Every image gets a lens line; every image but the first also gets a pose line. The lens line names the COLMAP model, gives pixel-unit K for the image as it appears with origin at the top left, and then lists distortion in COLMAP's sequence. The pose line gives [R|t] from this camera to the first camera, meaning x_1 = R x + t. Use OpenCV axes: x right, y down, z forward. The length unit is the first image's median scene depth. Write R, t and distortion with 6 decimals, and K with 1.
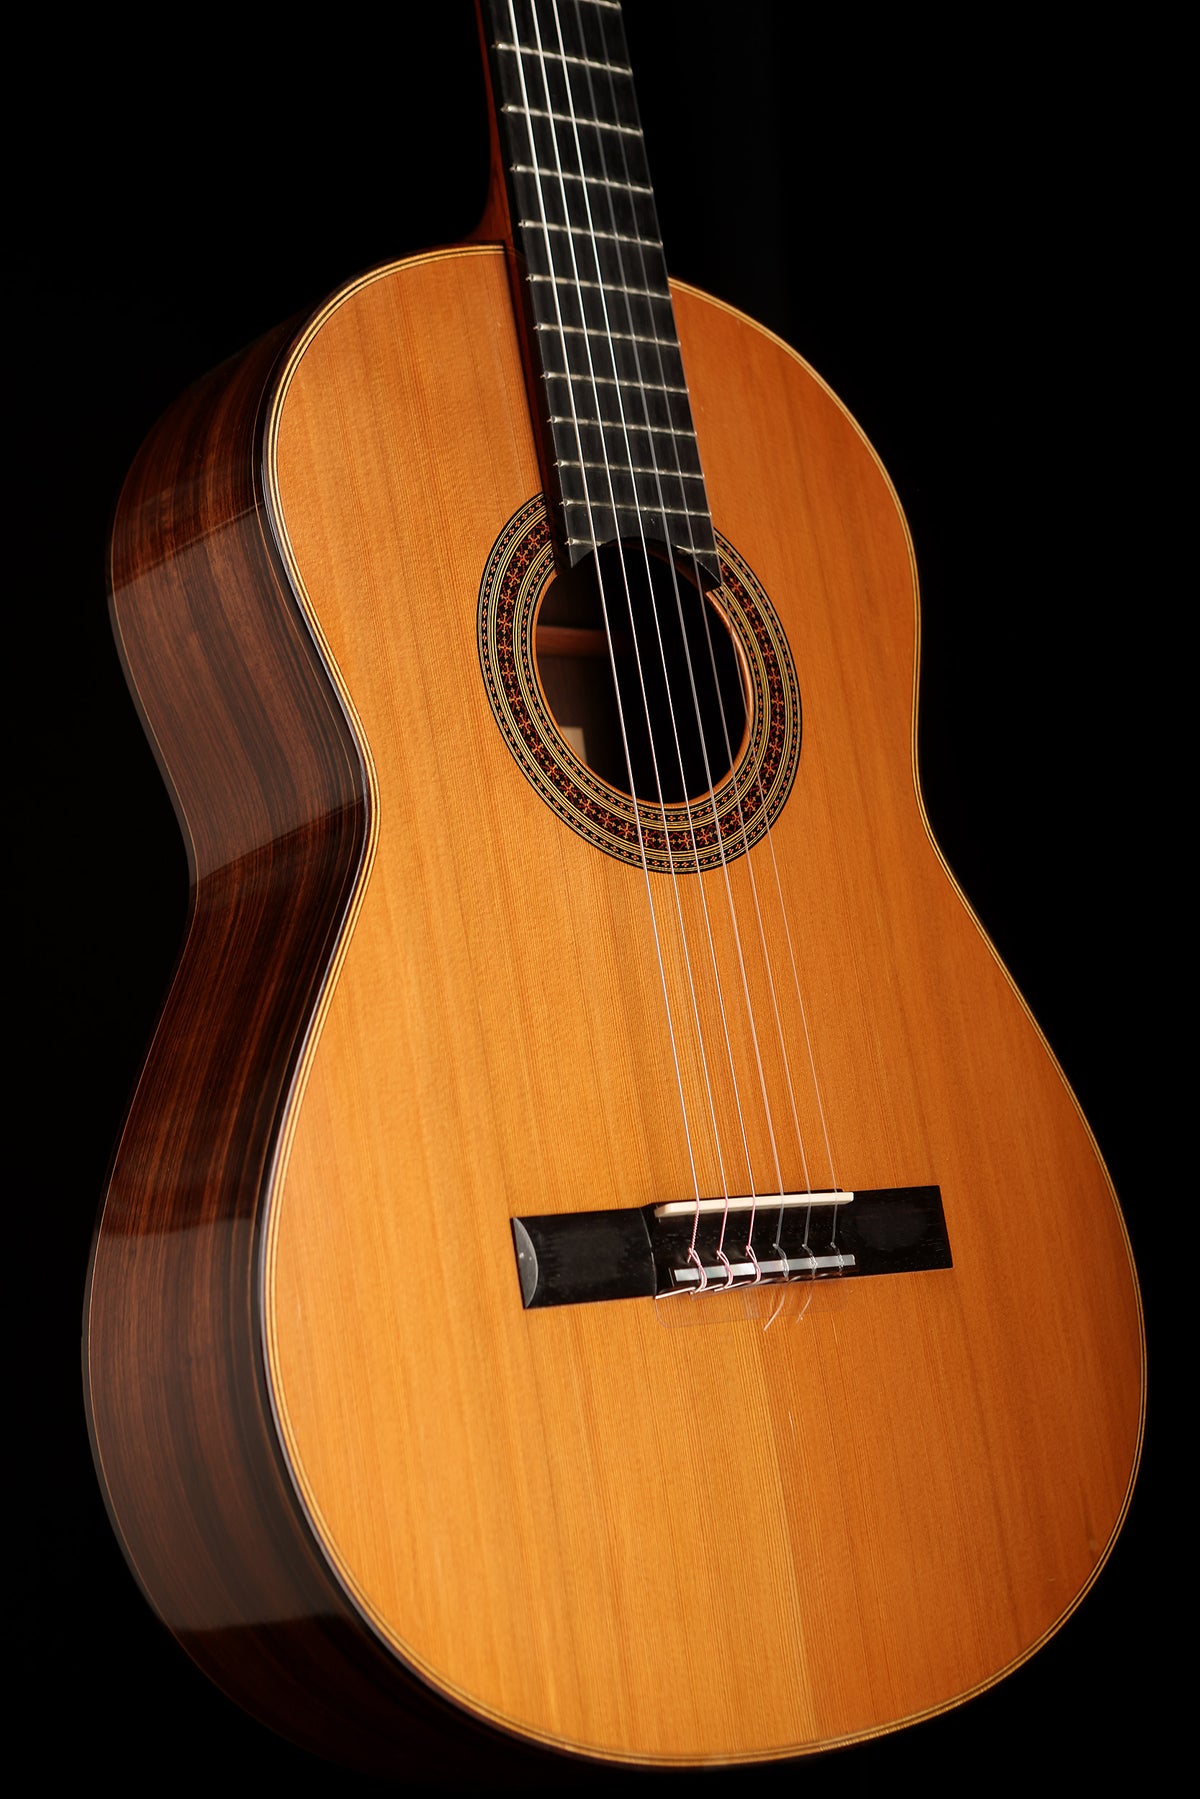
lens RADIAL K [[3520.4, 0, 524.0], [0, 3520.4, 888.6], [0, 0, 1]] dist [0.463969, 0.000000]
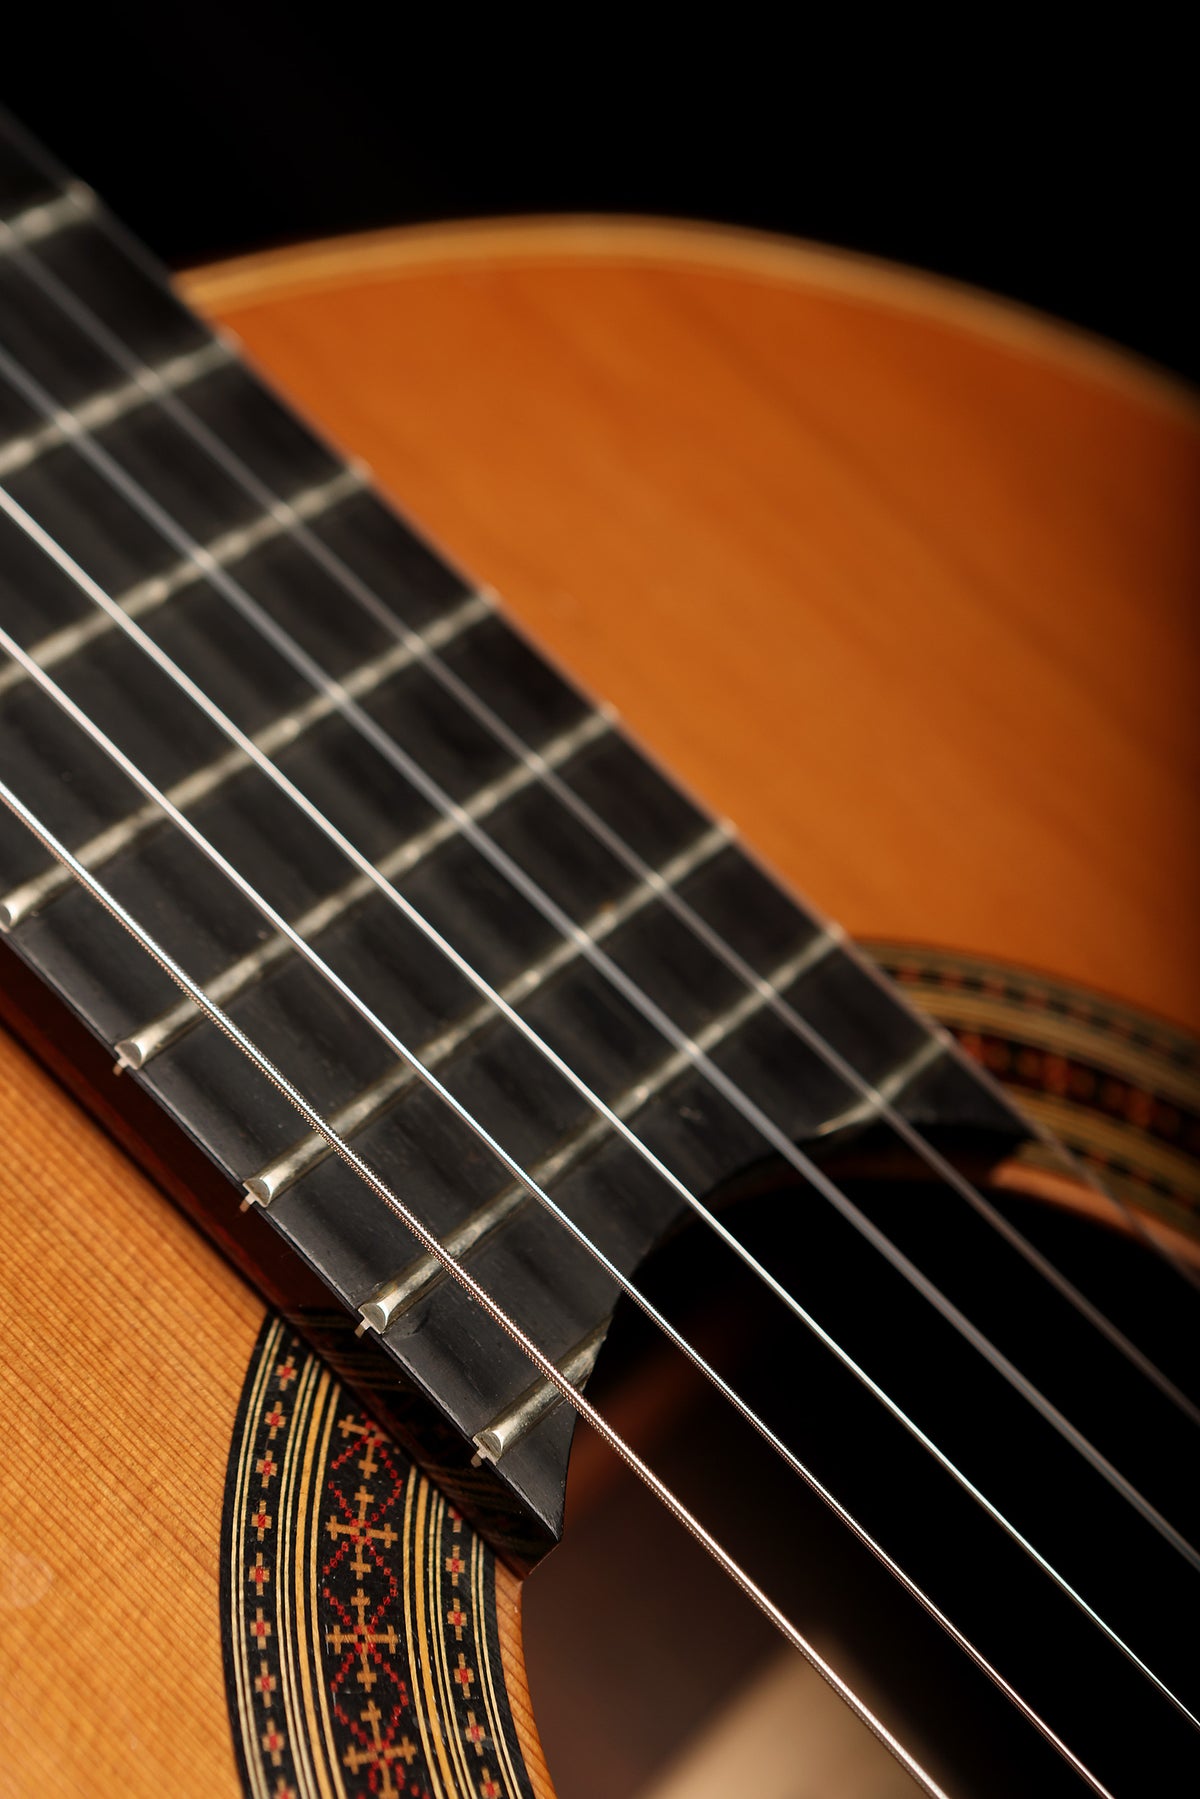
lens RADIAL K [[3520.4, 0, 587.9], [0, 3520.4, 901.2], [0, 0, 1]] dist [0.463969, 0.000000]
pose [[0.810343, -0.585863, 0.010455, 0.038416], [0.584780, 0.809717, 0.048893, -0.138707], [-0.037110, -0.033506, 0.998749, 0.782248]]
